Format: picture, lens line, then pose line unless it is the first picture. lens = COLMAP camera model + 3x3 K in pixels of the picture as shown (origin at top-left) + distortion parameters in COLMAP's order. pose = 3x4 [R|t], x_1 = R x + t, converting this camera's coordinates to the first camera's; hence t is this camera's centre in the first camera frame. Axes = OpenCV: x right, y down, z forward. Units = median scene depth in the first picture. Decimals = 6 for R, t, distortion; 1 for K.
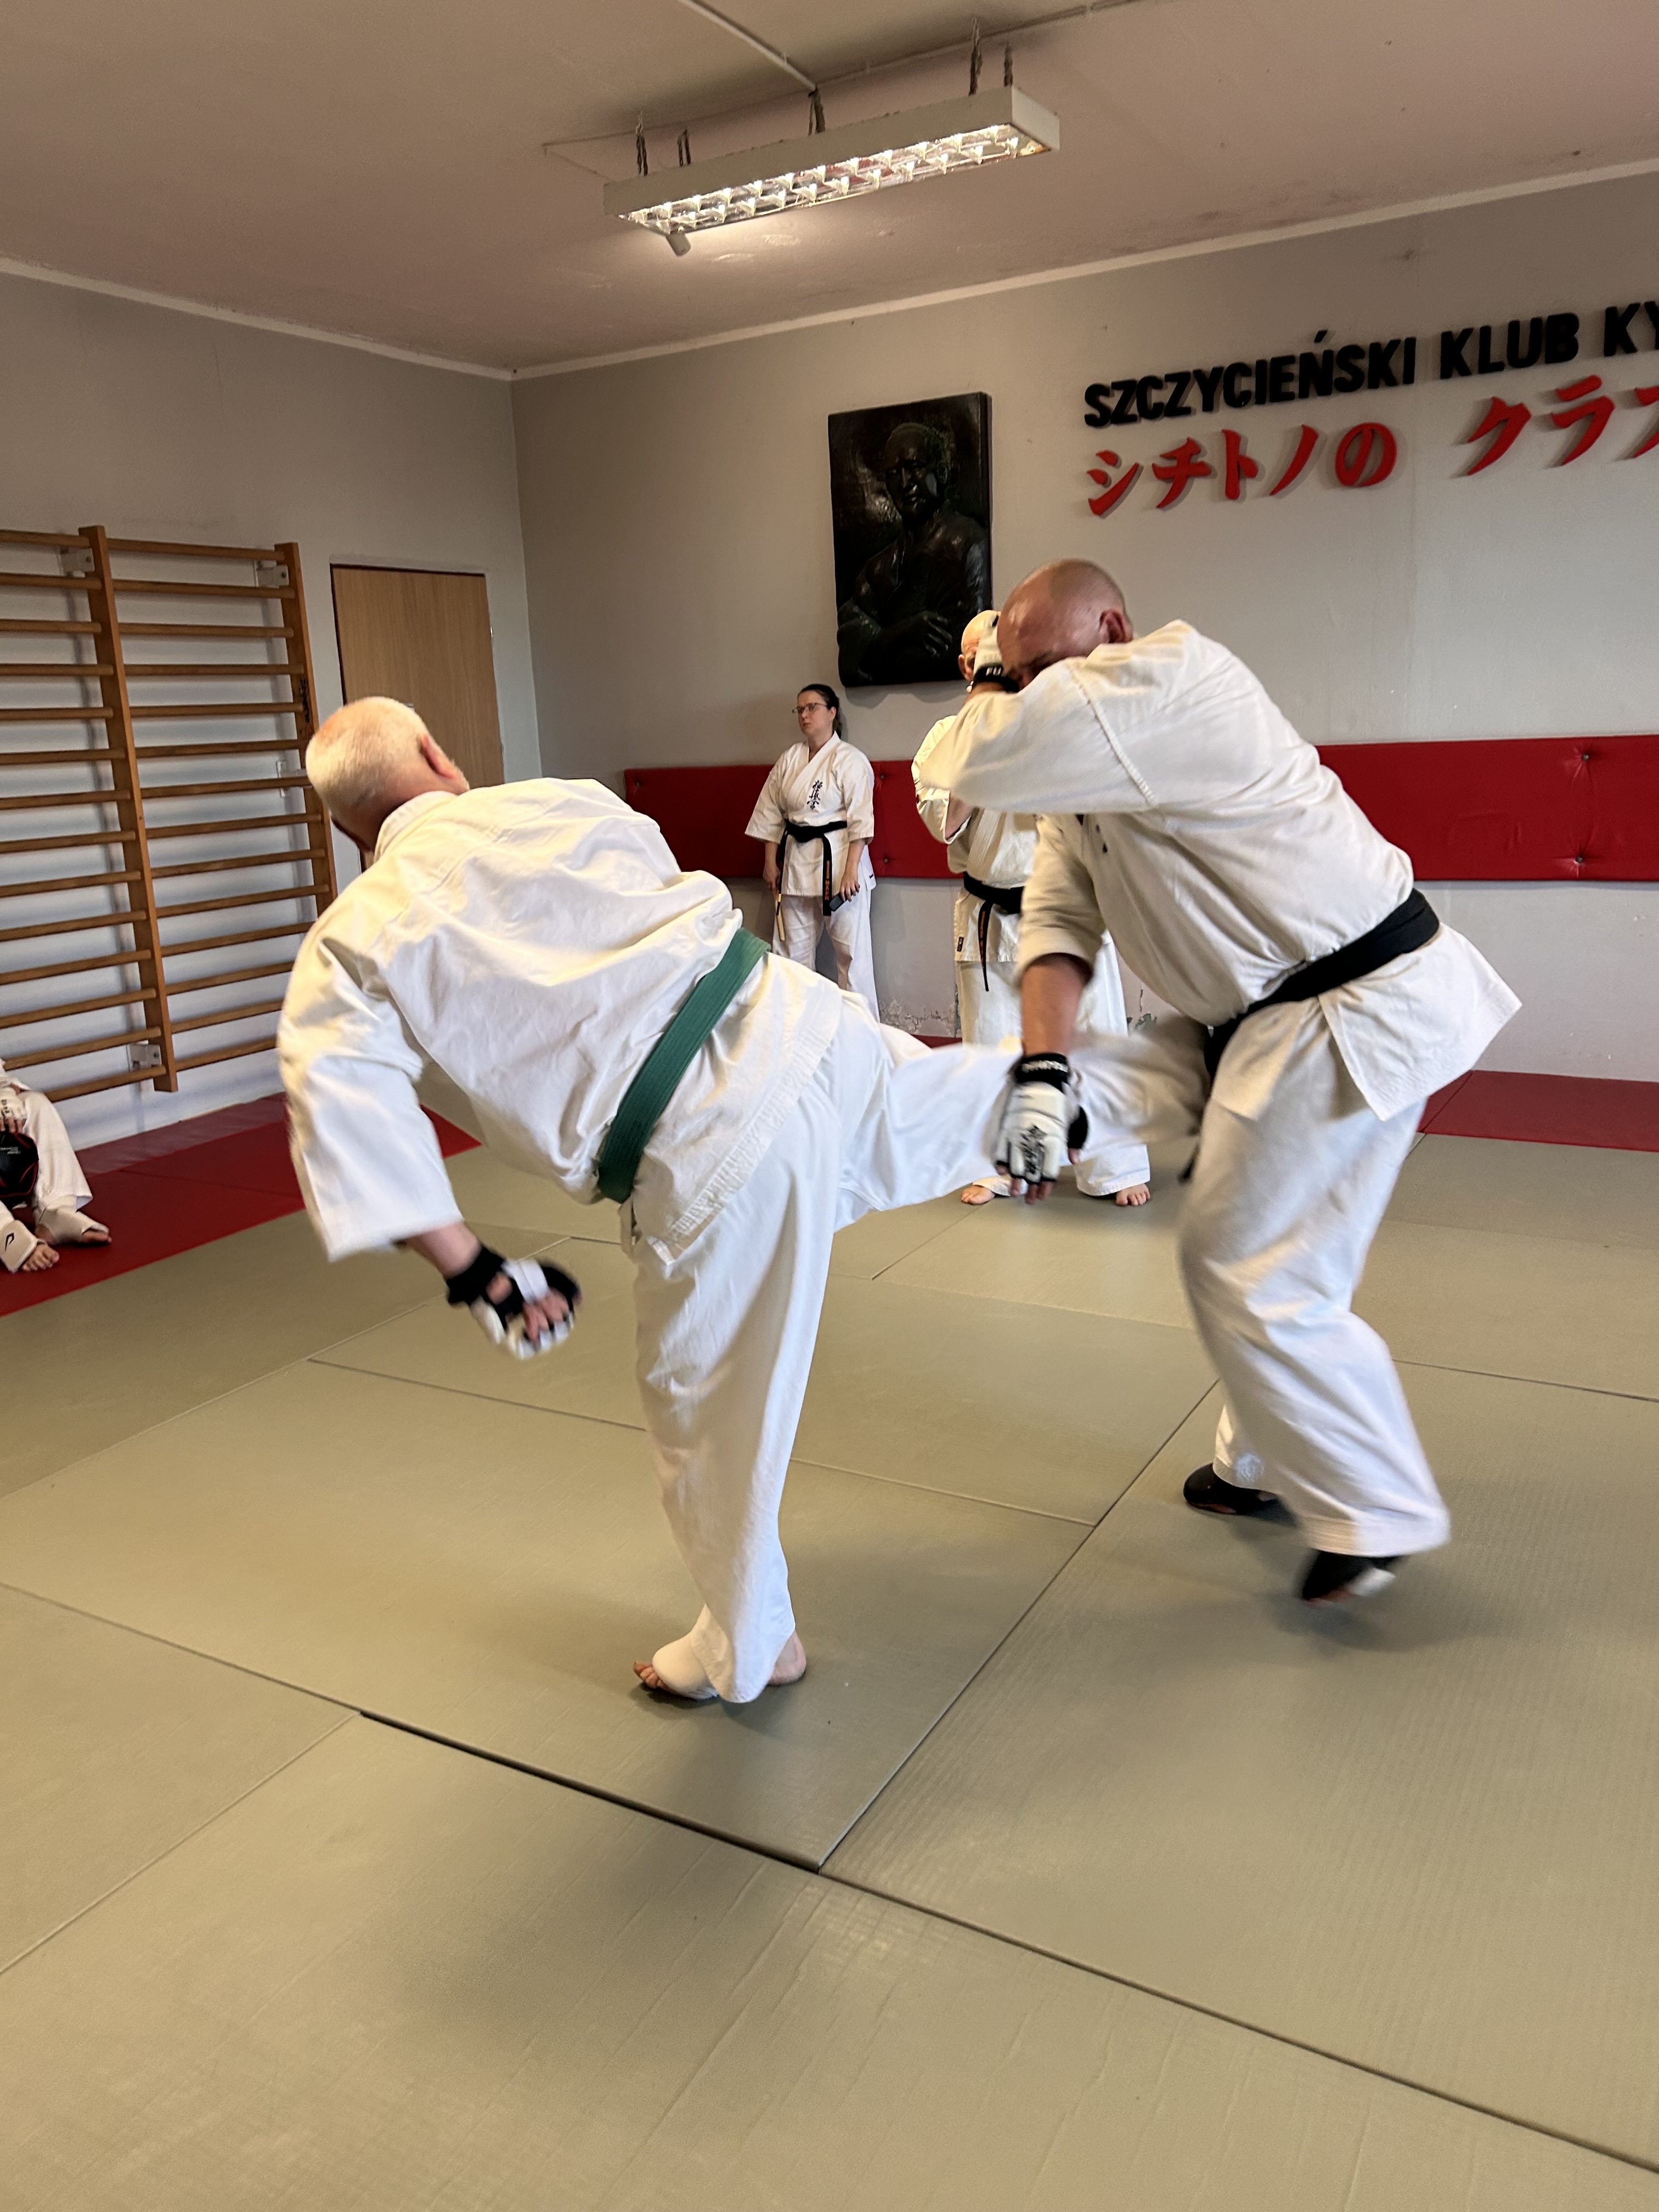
lens RADIAL K [[1679.0, 0, 829.4], [0, 1679.0, 1063.4], [0, 0, 1]] dist [0.051300, -0.002028]
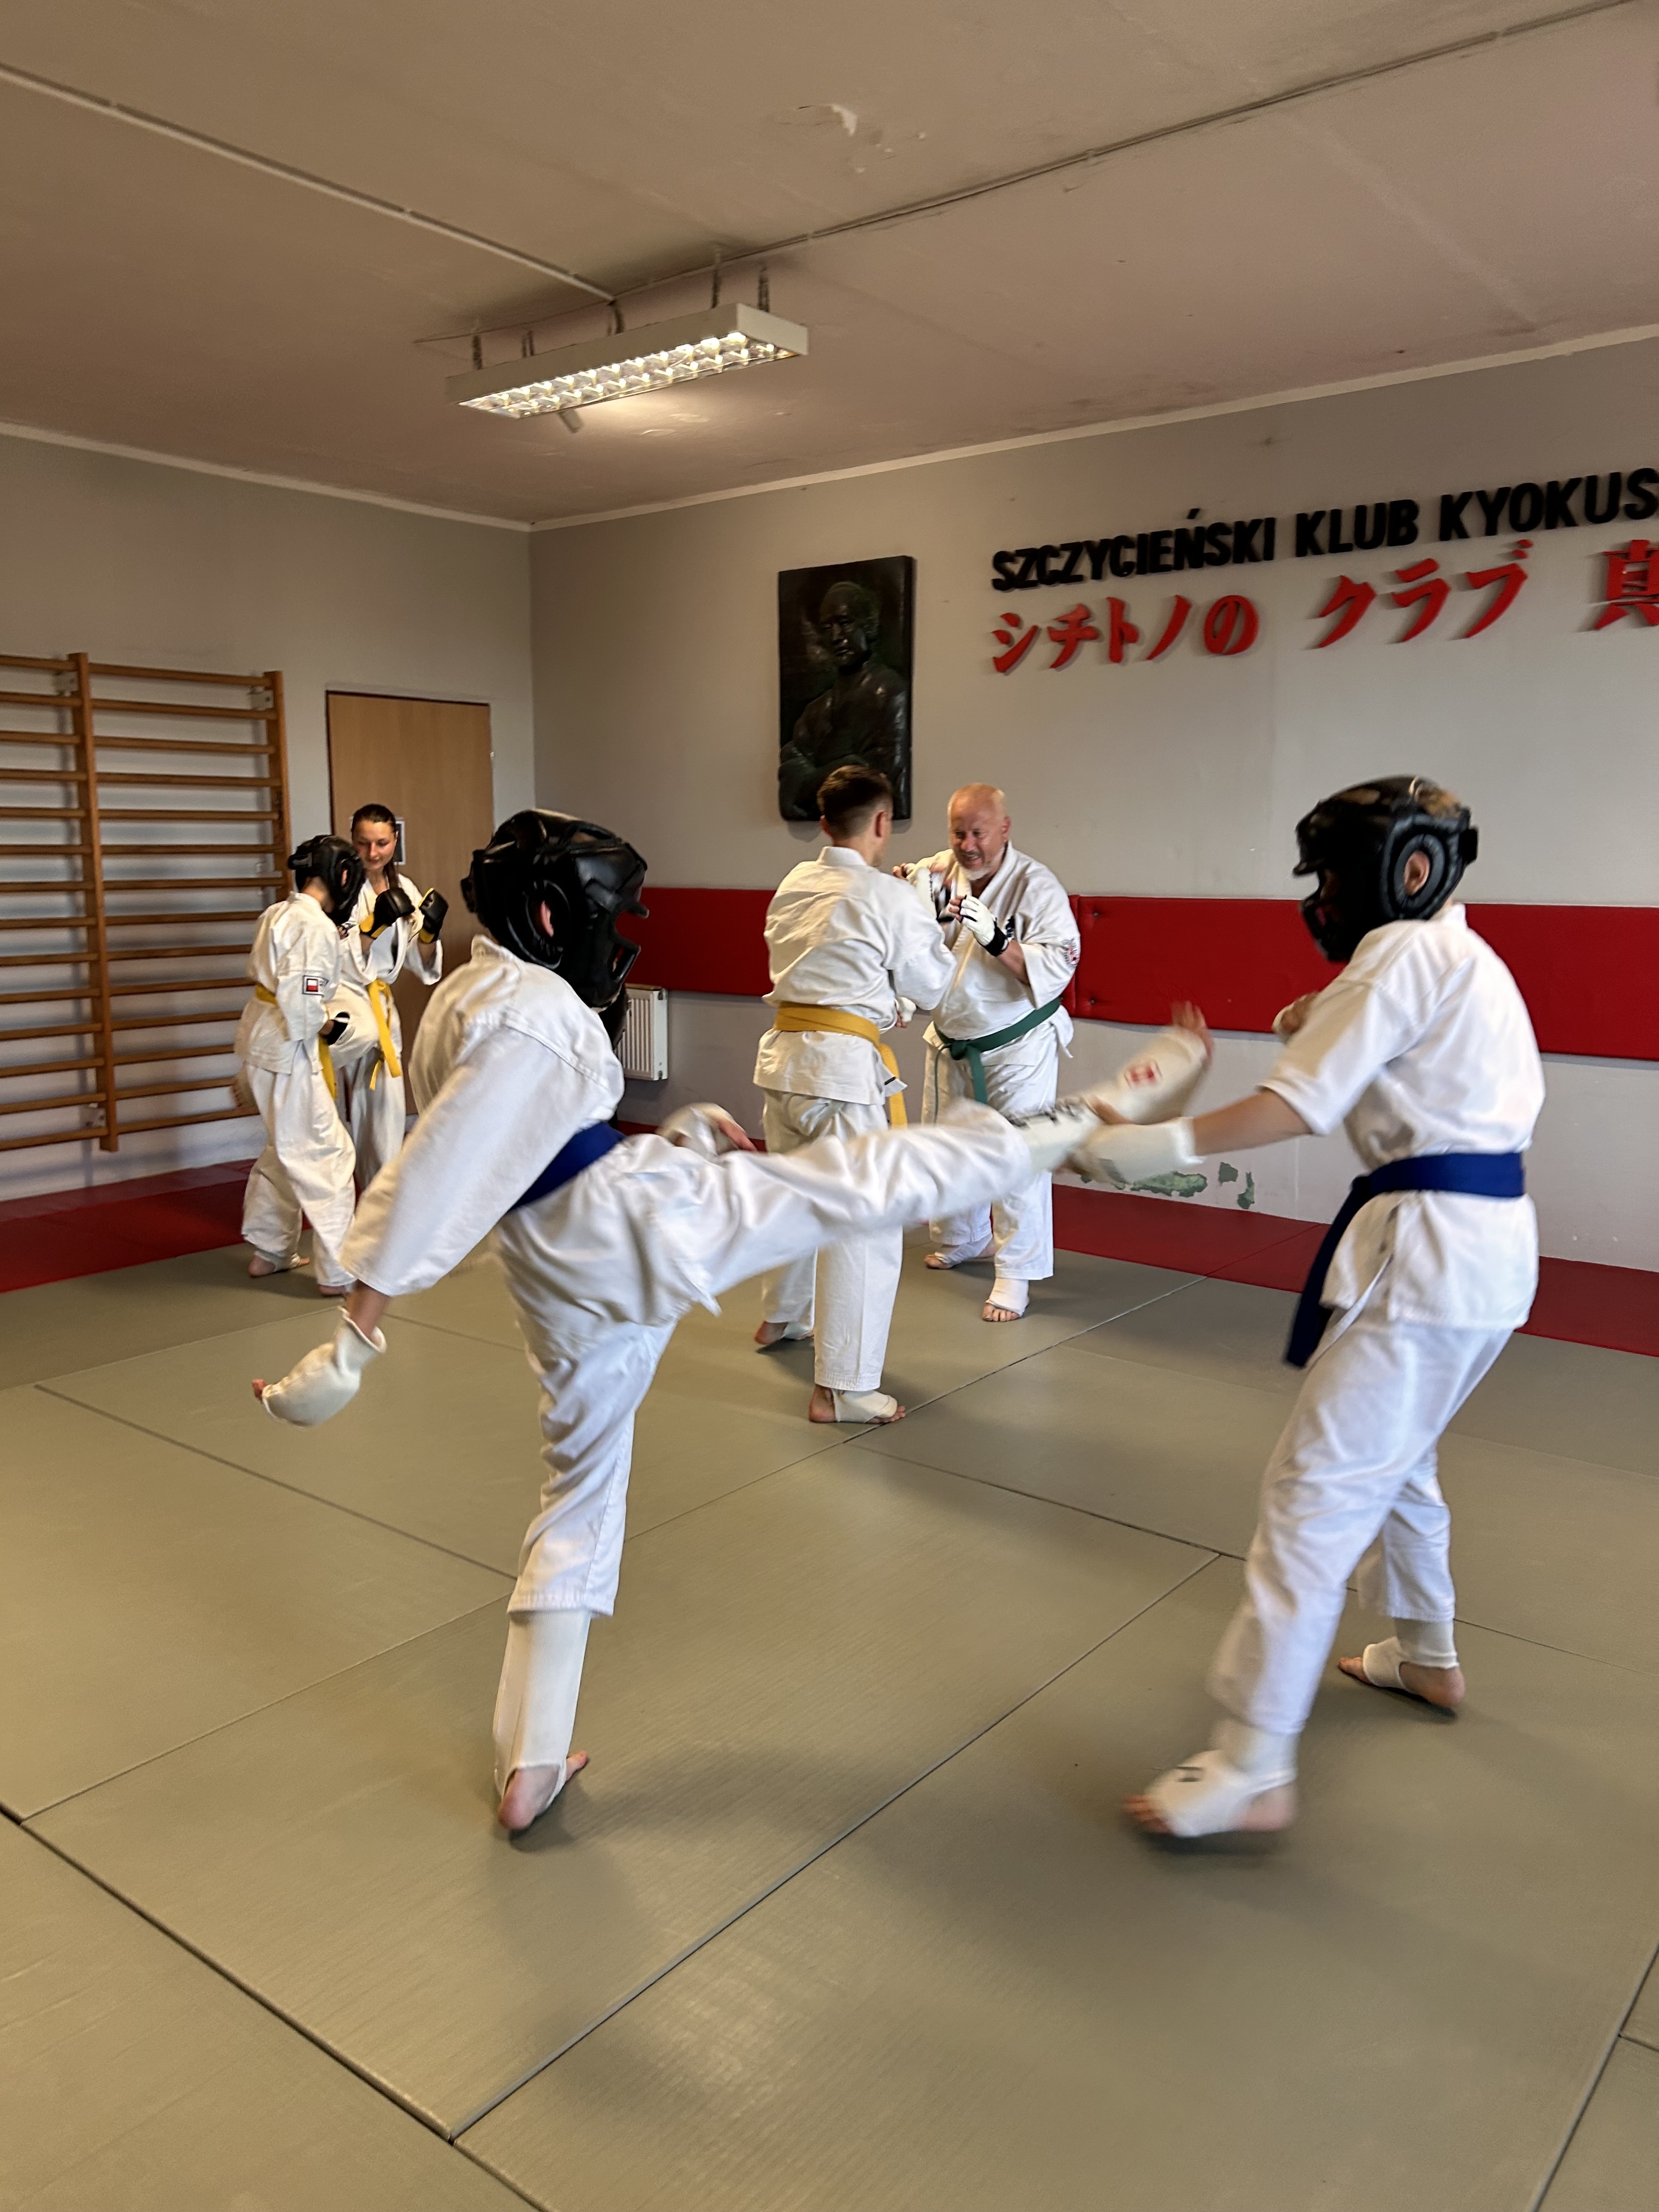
lens RADIAL K [[1677.6, 0, 836.6], [0, 1677.6, 1082.6], [0, 0, 1]] dist [0.096592, -0.074955]
pose [[0.987568, 0.066932, -0.142227, 0.233380], [-0.075353, 0.995657, -0.054665, -0.002647], [0.137951, 0.064703, 0.988323, -0.044714]]
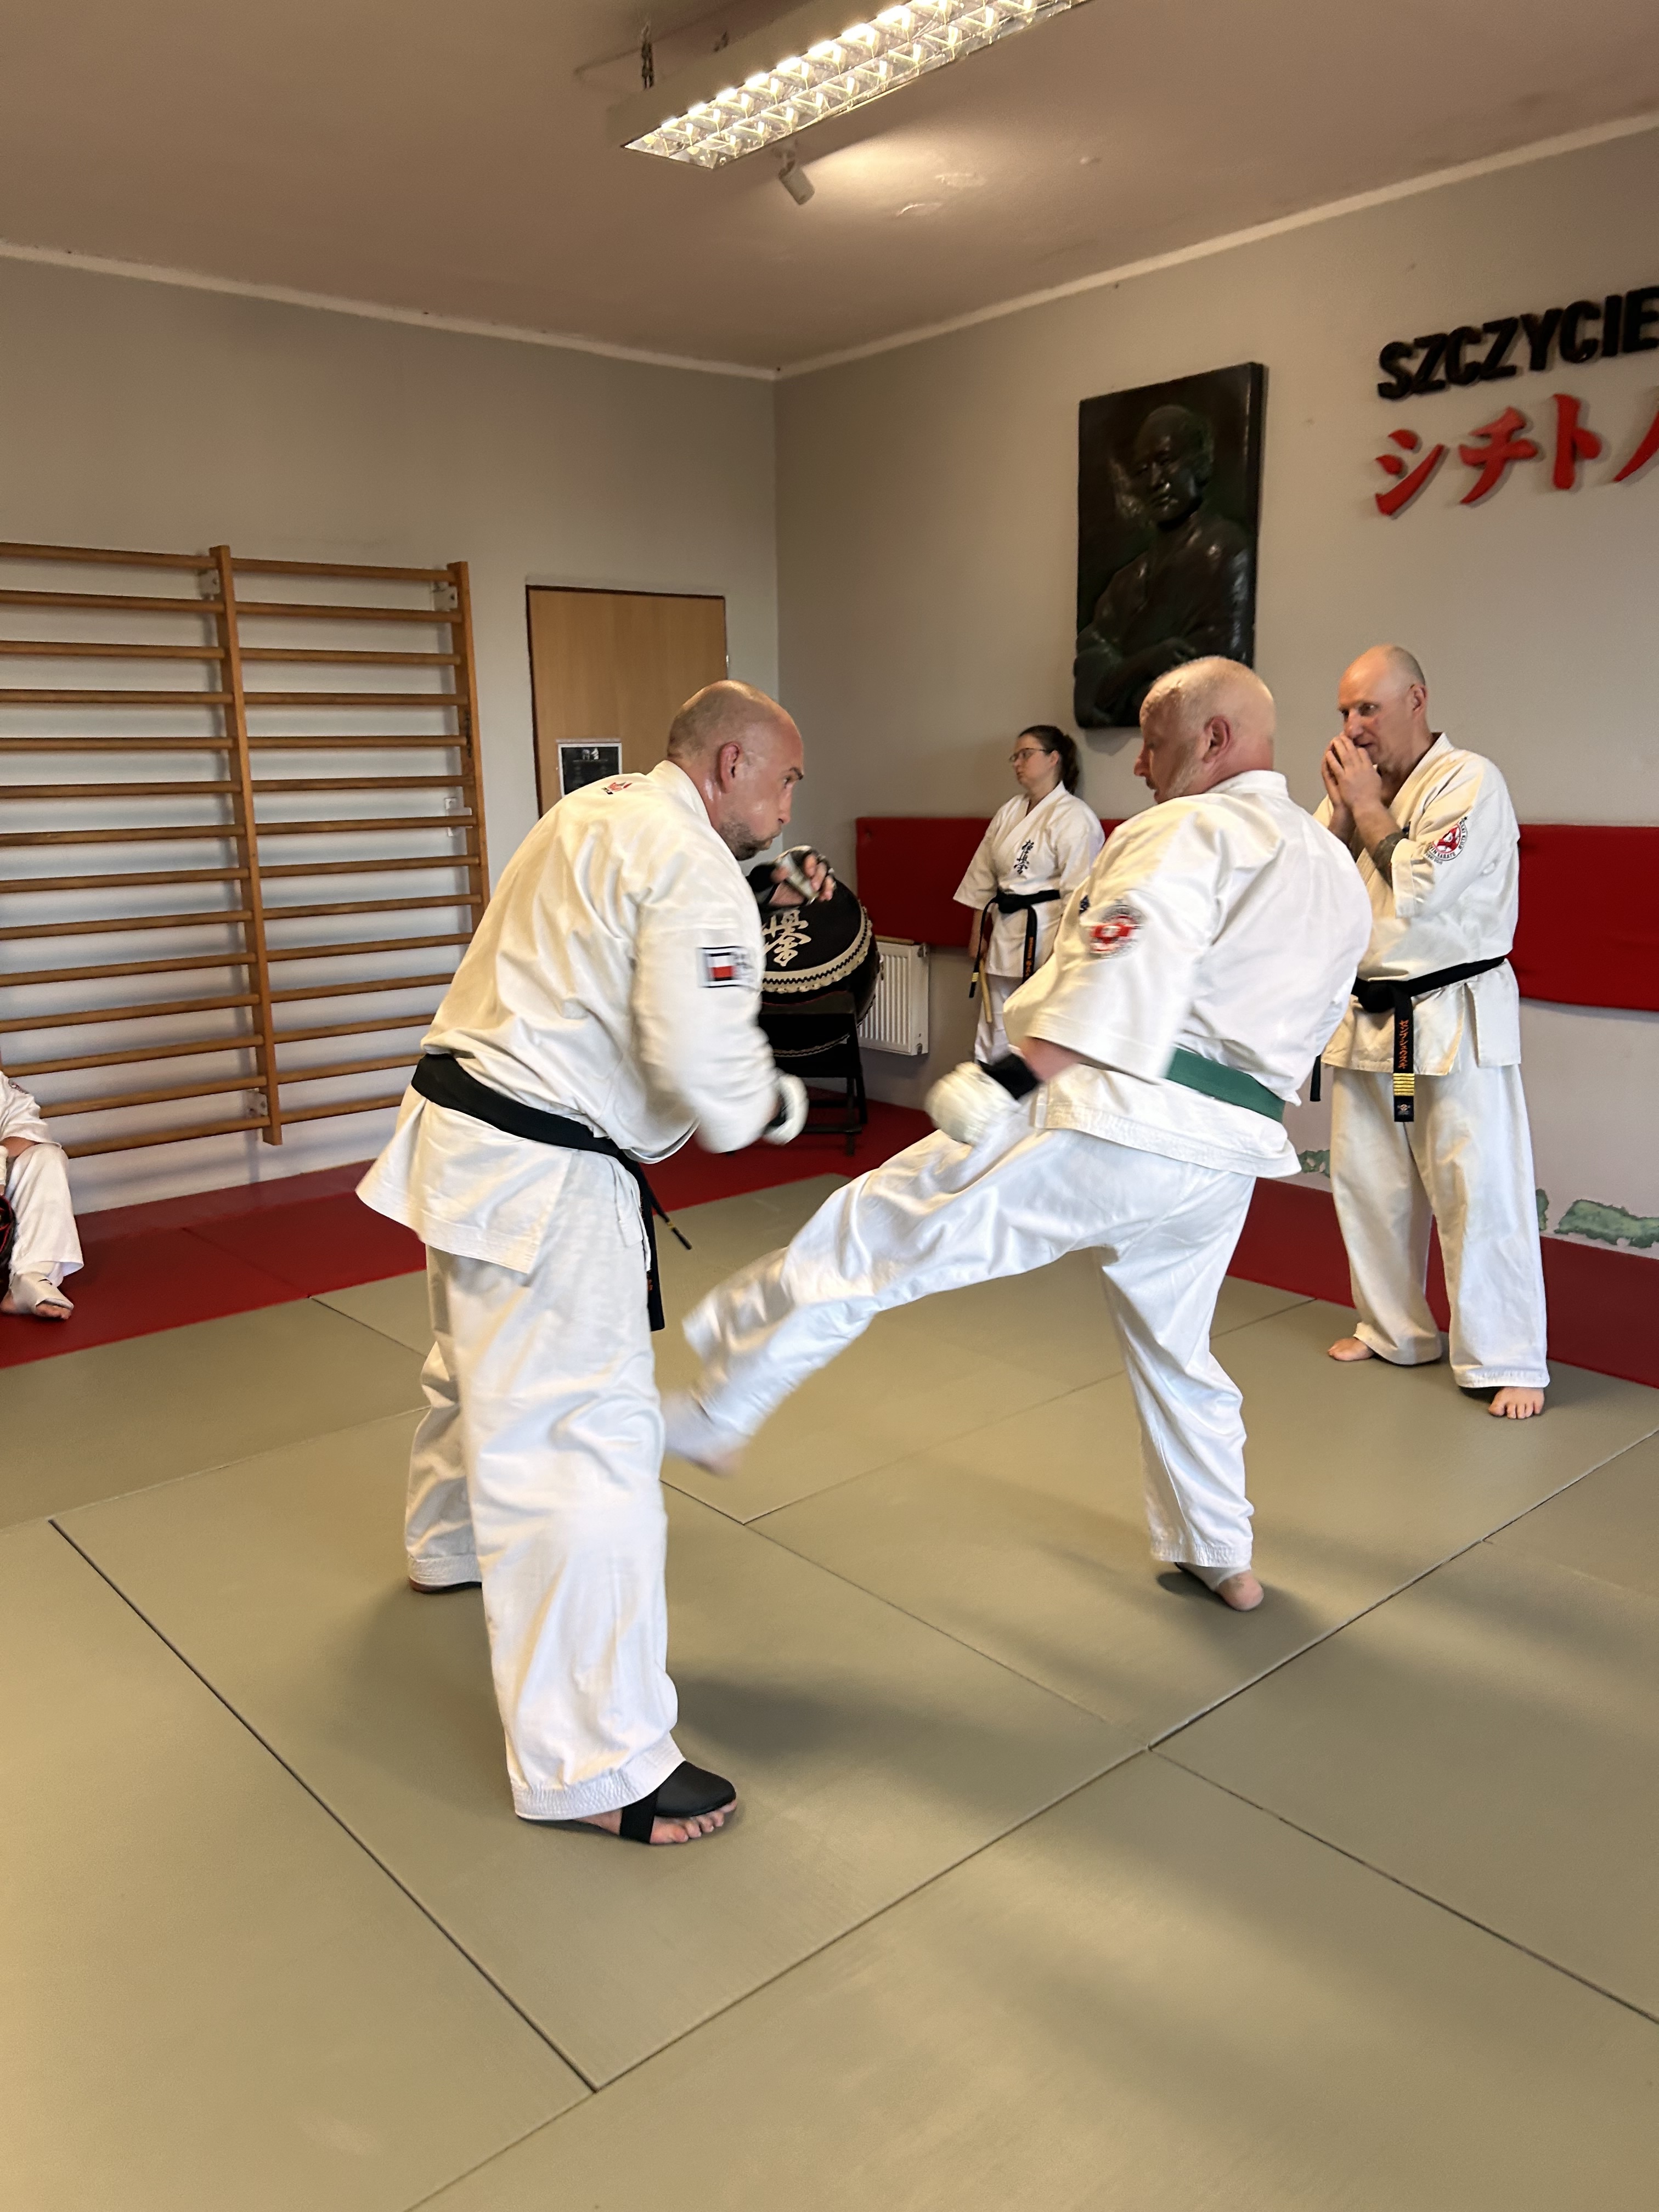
lens RADIAL K [[1677.3, 0, 829.5], [0, 1677.3, 1106.0], [0, 0, 1]] dist [0.041845, -0.010145]
pose [[0.945053, 0.093489, -0.313264, 0.192792], [-0.090268, 0.995609, 0.024805, -0.054797], [0.314207, 0.004835, 0.949342, 0.198301]]
